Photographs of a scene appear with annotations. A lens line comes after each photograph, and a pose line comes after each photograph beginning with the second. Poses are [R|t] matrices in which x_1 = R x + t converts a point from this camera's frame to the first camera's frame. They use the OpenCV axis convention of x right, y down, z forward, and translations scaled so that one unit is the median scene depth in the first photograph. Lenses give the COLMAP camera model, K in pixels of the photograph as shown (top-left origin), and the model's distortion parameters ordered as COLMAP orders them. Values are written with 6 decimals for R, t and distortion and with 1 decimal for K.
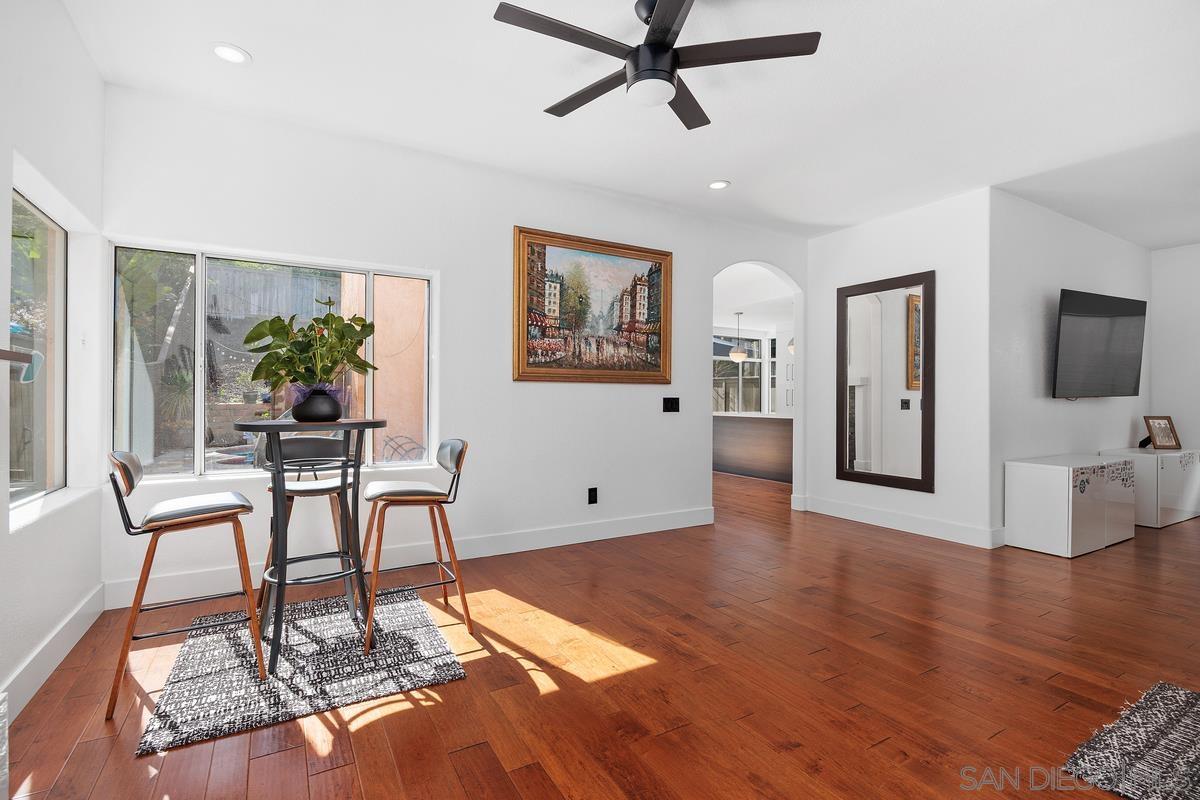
lens RADIAL K [[555.1, 0, 595.4], [0, 555.1, 396.2], [0, 0, 1]] dist [-0.001696, 0.000015]
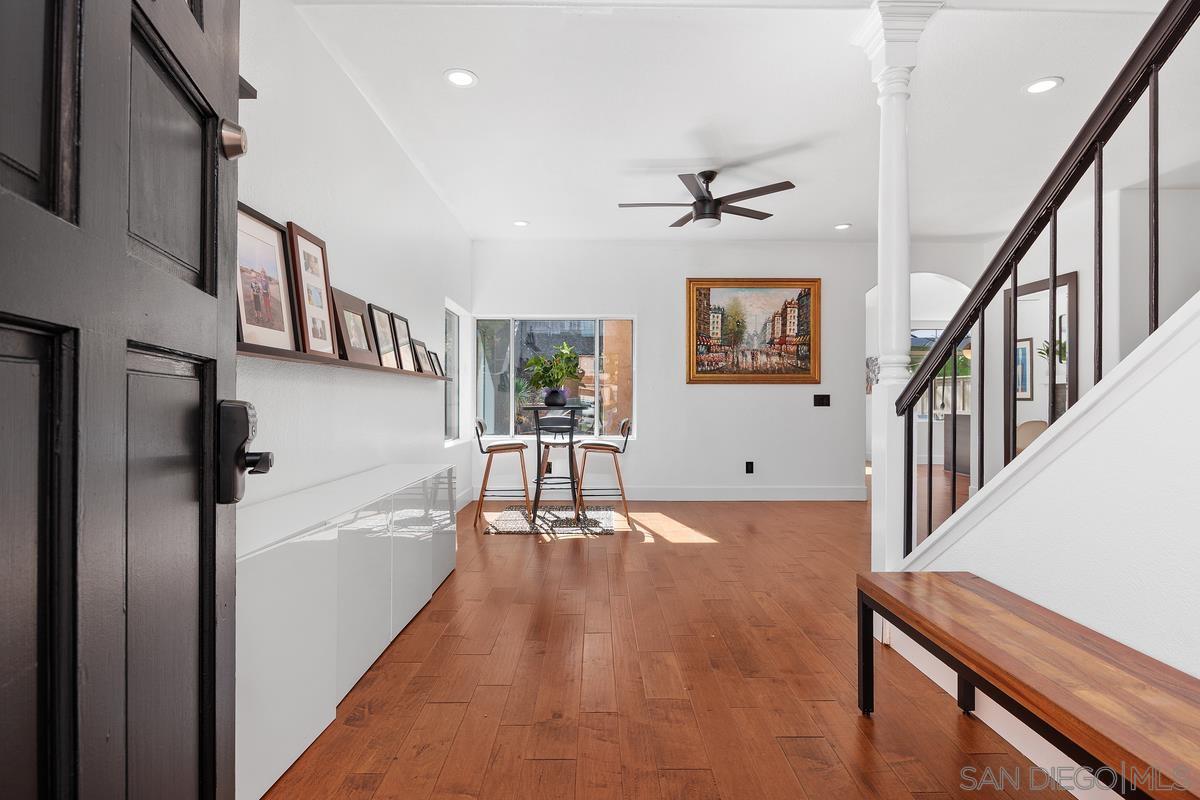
lens RADIAL K [[619.3, 0, 601.4], [0, 619.3, 404.2], [0, 0, 1]] dist [-0.002327, -0.001624]
pose [[0.869736, -0.002726, -0.493509, 0.441448], [0.005790, 0.999972, 0.004681, 0.016733], [0.493483, -0.006929, 0.869728, -0.509872]]
